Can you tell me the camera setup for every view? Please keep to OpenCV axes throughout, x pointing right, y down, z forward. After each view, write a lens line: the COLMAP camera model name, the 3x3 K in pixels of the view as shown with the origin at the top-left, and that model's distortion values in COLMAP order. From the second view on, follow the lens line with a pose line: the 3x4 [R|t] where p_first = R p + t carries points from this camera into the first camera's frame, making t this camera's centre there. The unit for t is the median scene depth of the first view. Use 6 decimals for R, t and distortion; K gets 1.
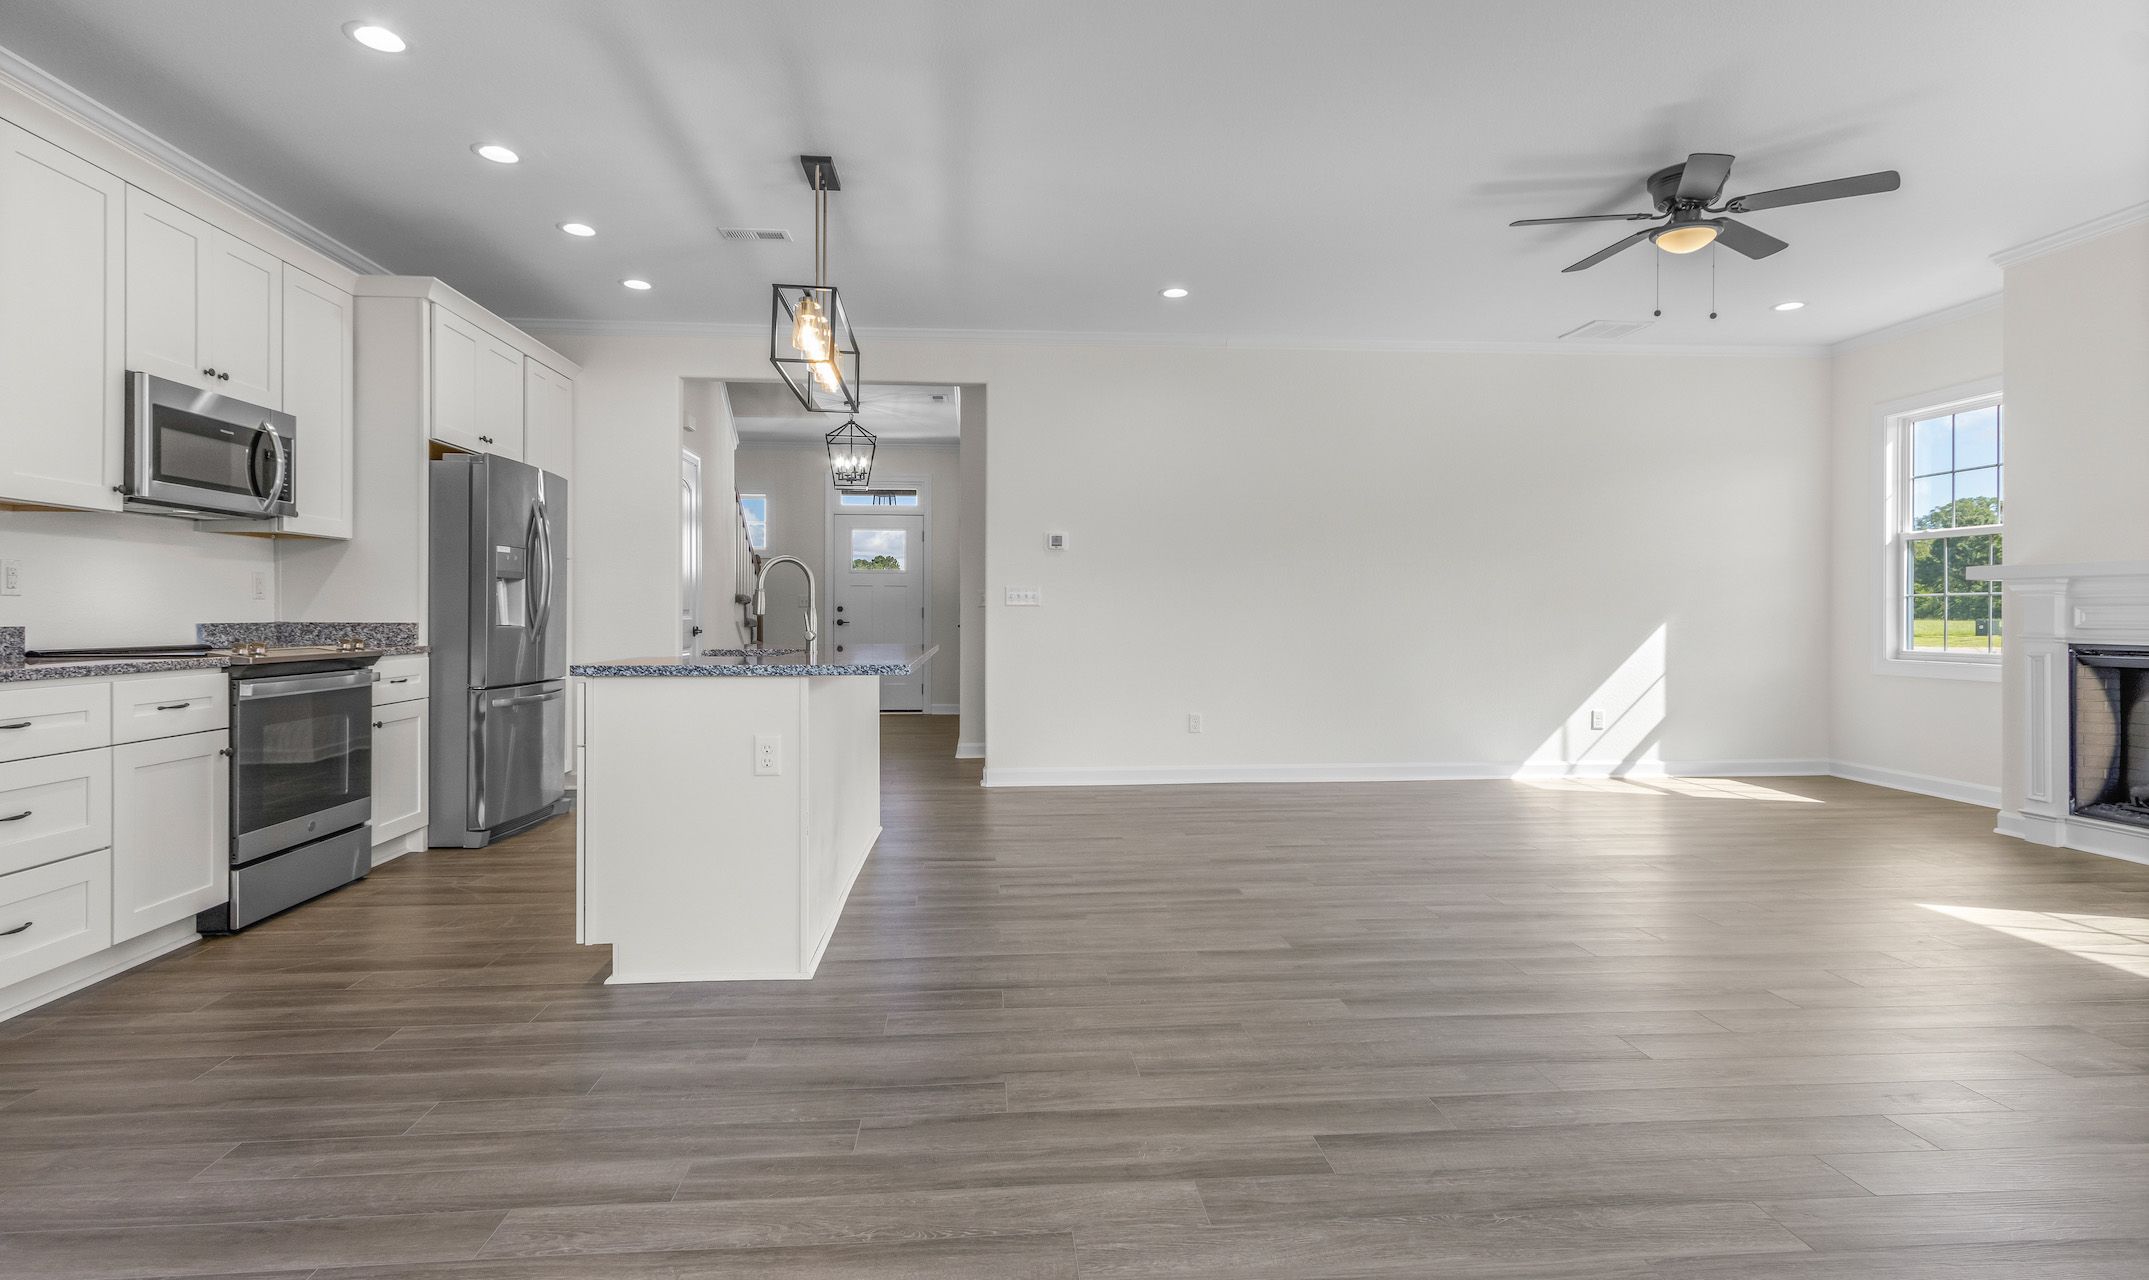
lens RADIAL K [[1049.4, 0, 1067.6], [0, 1049.4, 611.9], [0, 0, 1]] dist [0.001428, 0.000266]
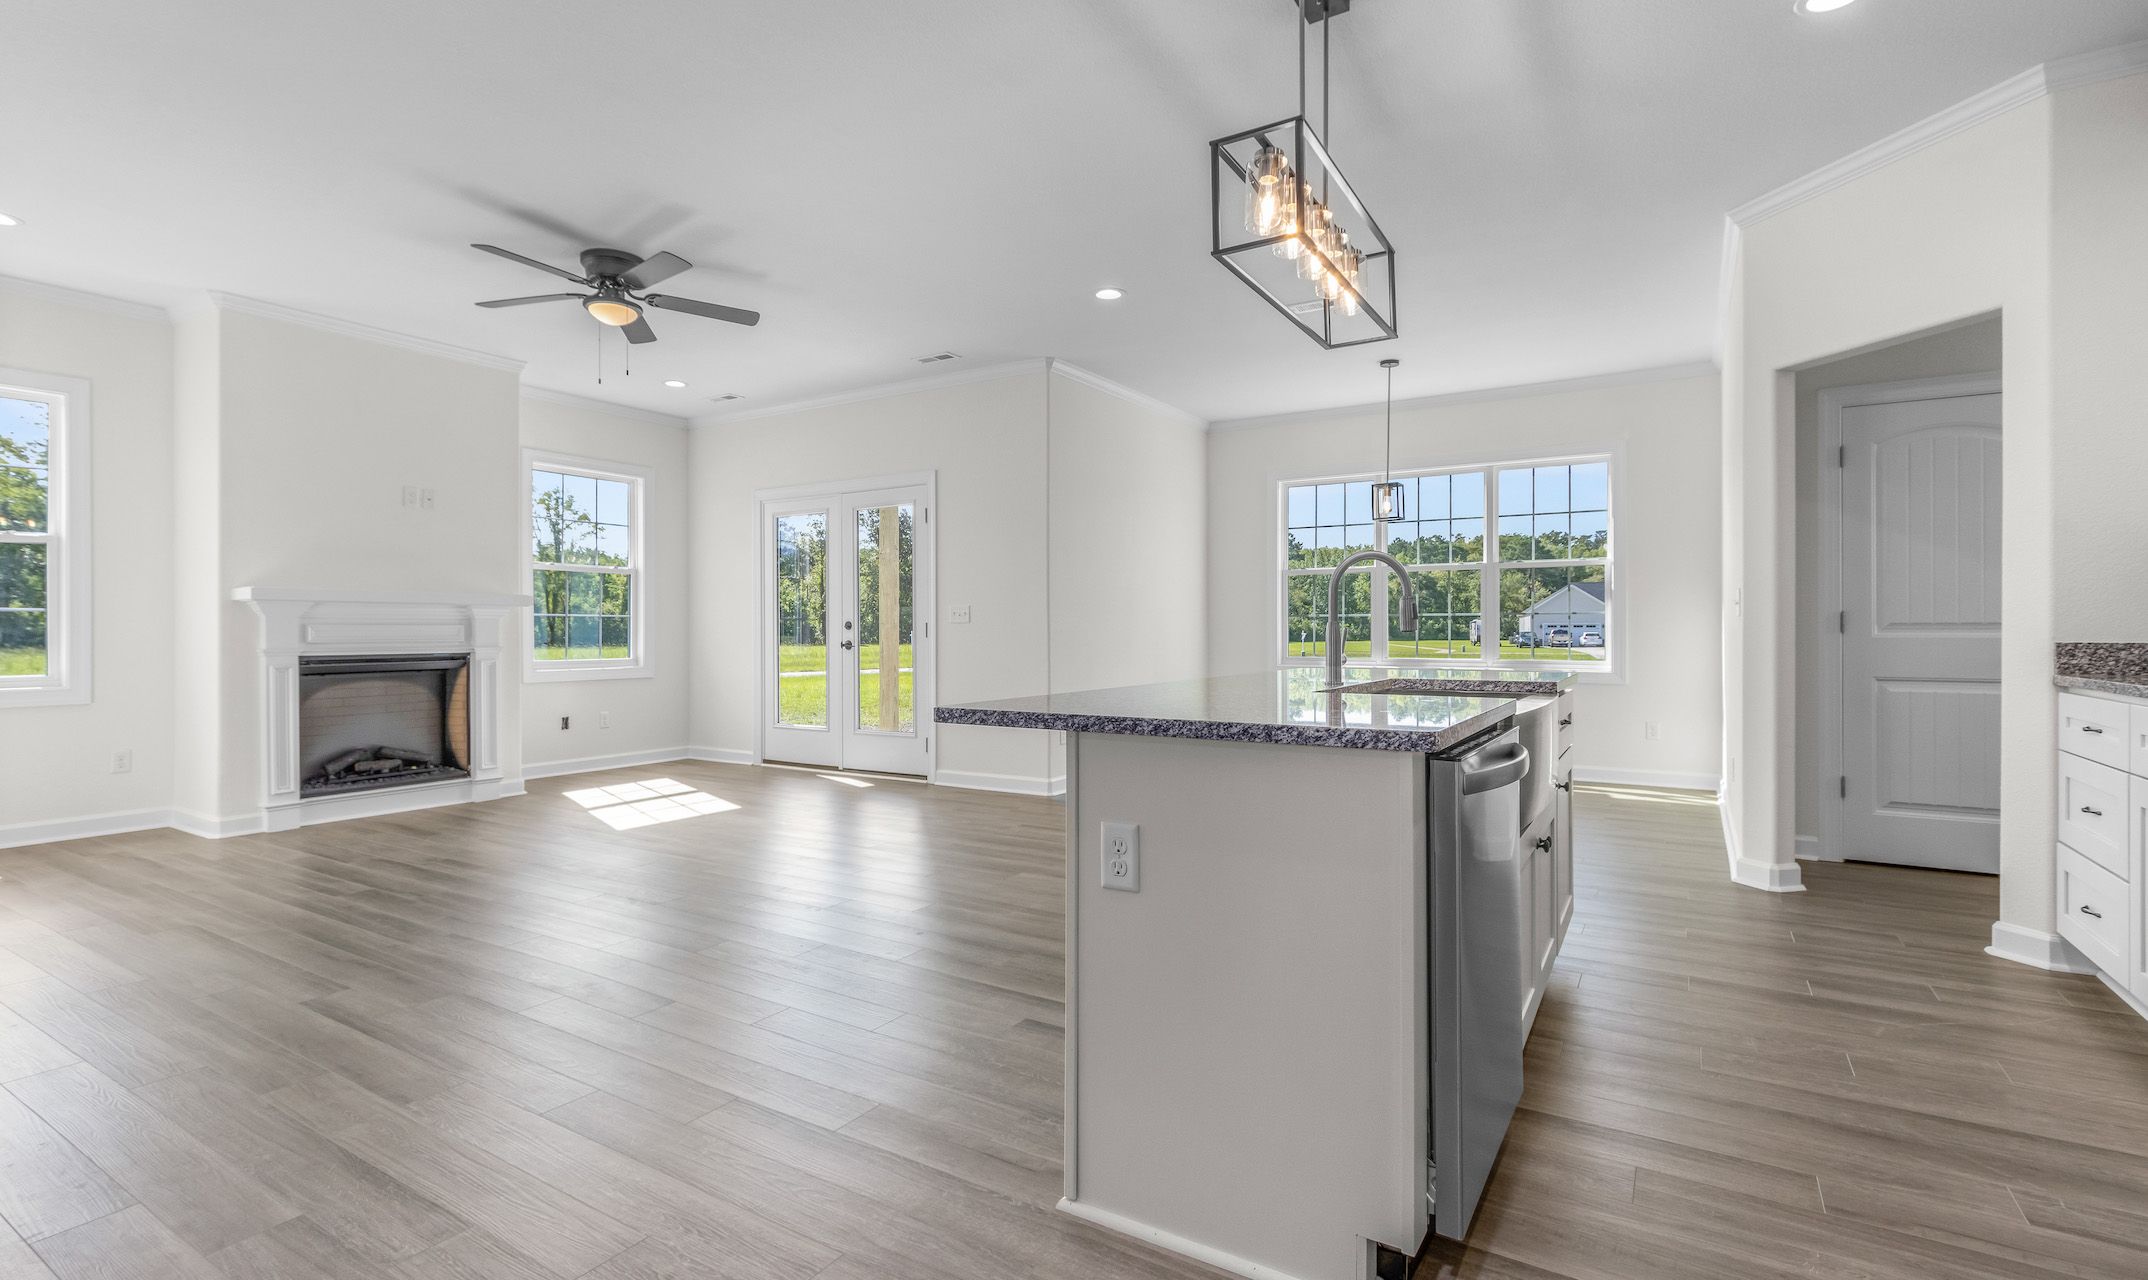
lens RADIAL K [[990.2, 0, 1068.7], [0, 990.2, 627.9], [0, 0, 1]] dist [0.004909, -0.001427]
pose [[-0.804358, 0.002011, 0.594142, -0.440958], [0.000532, 0.999996, -0.002665, 0.001307], [-0.594145, -0.001828, -0.804356, 1.450512]]
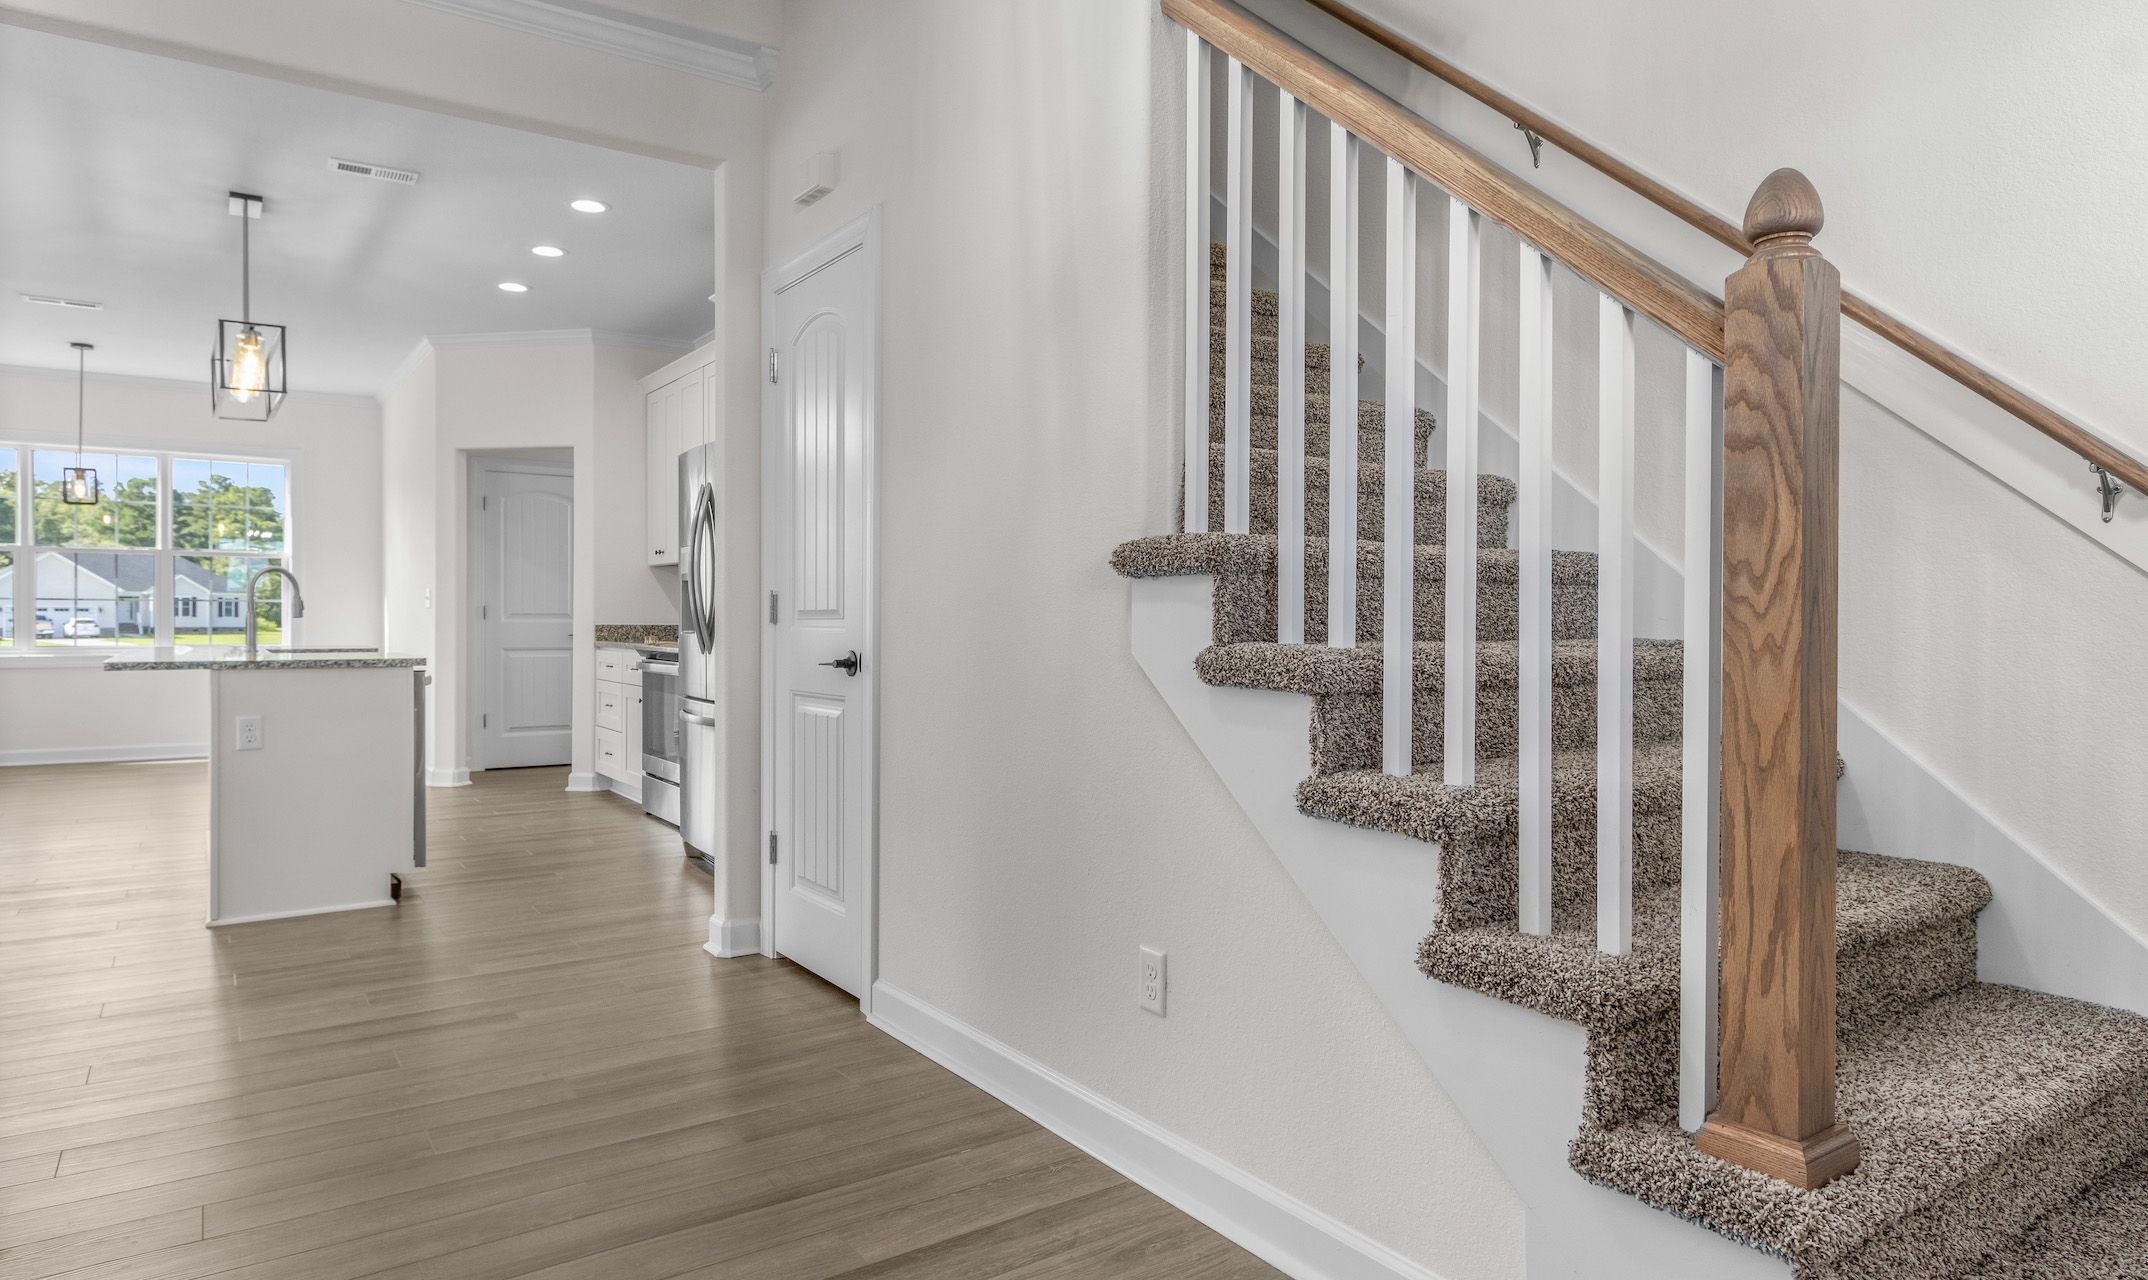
lens RADIAL K [[1229.2, 0, 1066.5], [0, 1229.2, 627.8], [0, 0, 1]] dist [0.002868, 0.000287]
pose [[-0.862813, -0.000834, -0.505523, -0.290087], [-0.004524, 0.999971, 0.006072, 0.001148], [0.505503, 0.007526, -0.862792, 2.254205]]
